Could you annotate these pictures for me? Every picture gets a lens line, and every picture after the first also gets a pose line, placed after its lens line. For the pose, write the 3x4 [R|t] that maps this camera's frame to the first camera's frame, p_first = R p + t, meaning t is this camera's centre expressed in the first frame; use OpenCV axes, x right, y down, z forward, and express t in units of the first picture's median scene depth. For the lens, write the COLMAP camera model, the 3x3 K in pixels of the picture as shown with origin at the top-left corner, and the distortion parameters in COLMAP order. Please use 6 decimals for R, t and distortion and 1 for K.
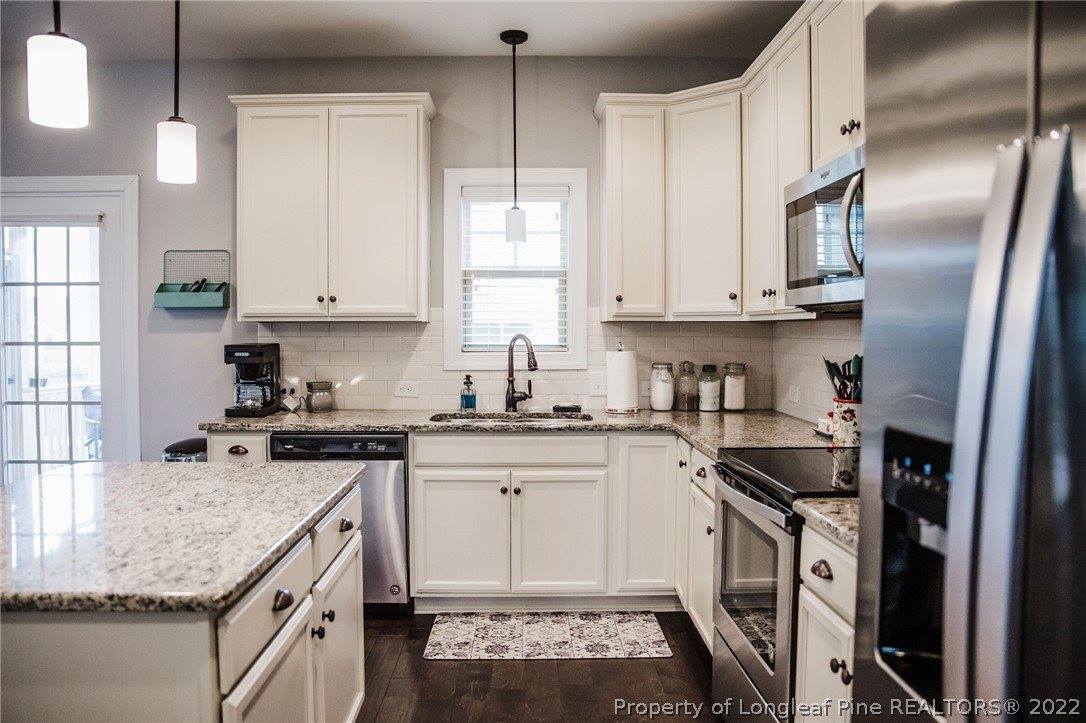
lens RADIAL K [[788.9, 0, 540.2], [0, 788.9, 353.6], [0, 0, 1]] dist [-0.115188, 0.050288]
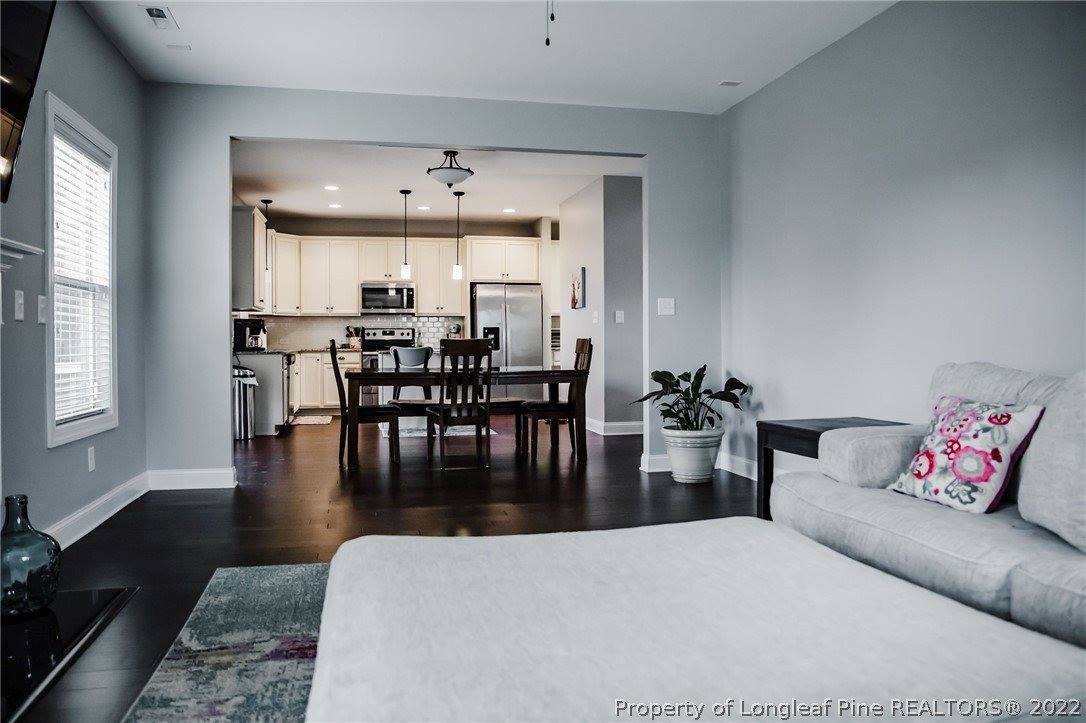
lens RADIAL K [[788.9, 0, 542.9], [0, 788.9, 362.2], [0, 0, 1]] dist [-0.115188, 0.050288]
pose [[-0.213222, -0.026802, 0.976636, -2.742985], [0.030359, 0.998959, 0.034043, 0.060383], [-0.976532, 0.036909, -0.212187, 0.676531]]
